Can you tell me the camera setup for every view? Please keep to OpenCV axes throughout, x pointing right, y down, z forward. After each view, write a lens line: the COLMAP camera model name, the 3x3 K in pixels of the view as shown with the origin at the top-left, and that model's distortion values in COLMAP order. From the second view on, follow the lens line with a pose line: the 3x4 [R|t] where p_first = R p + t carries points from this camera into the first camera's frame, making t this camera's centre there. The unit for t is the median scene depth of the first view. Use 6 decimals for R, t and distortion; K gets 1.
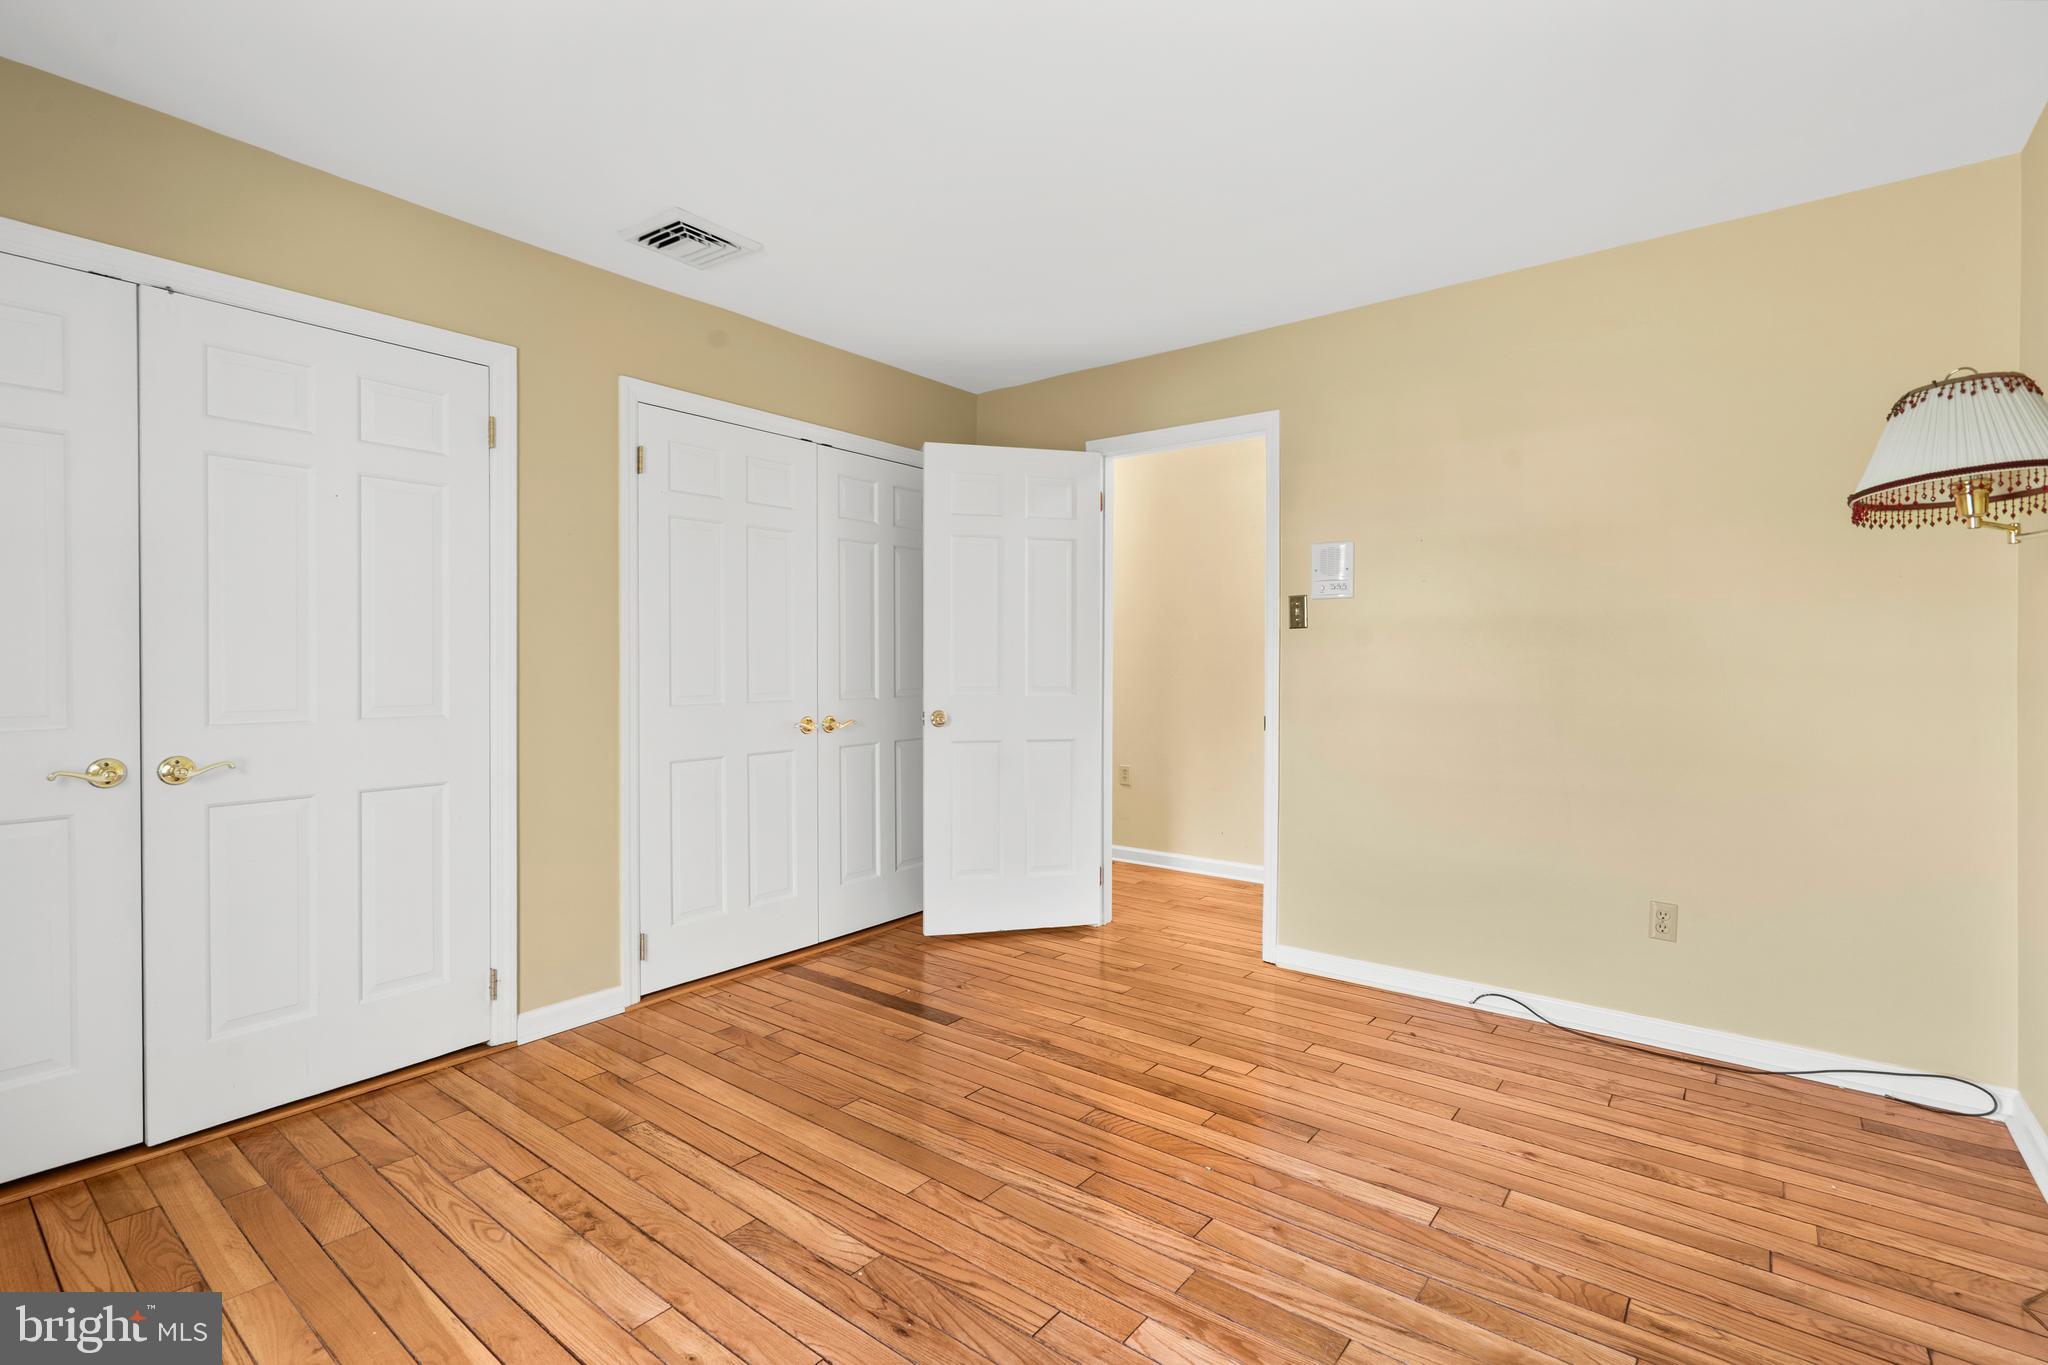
lens RADIAL K [[968.7, 0, 1024.0], [0, 968.7, 682.5], [0, 0, 1]] dist [-0.001424, 0.000509]
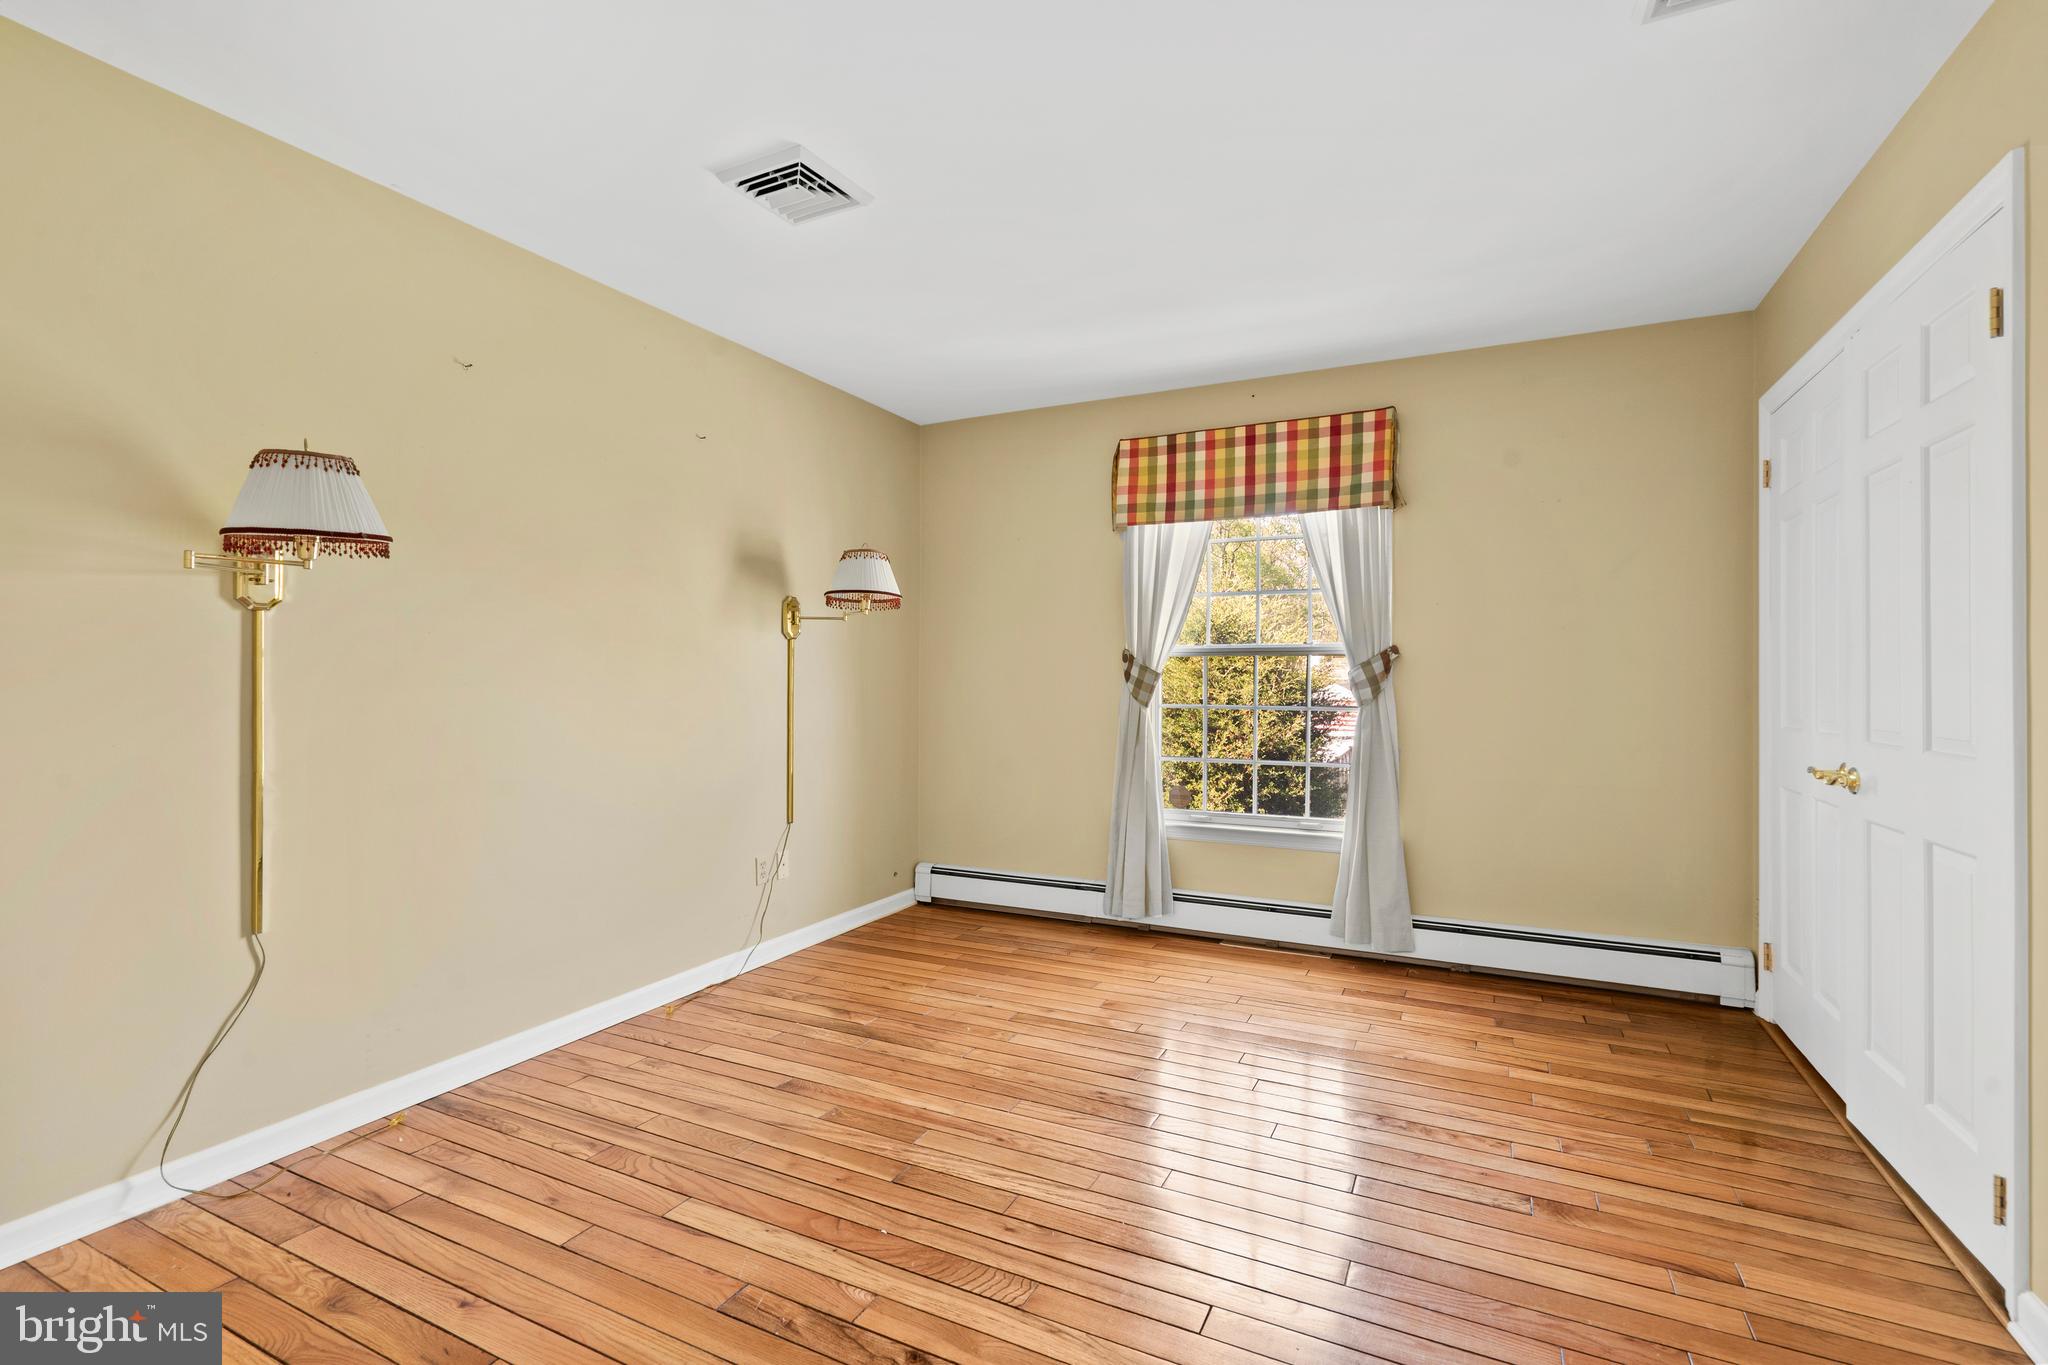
lens RADIAL K [[968.7, 0, 1024.0], [0, 968.7, 682.5], [0, 0, 1]] dist [-0.001424, 0.000509]
pose [[-0.980924, -0.002611, -0.194376, 0.241669], [-0.005944, 0.999845, 0.016563, -0.031204], [0.194302, 0.017402, -0.980787, 1.936564]]
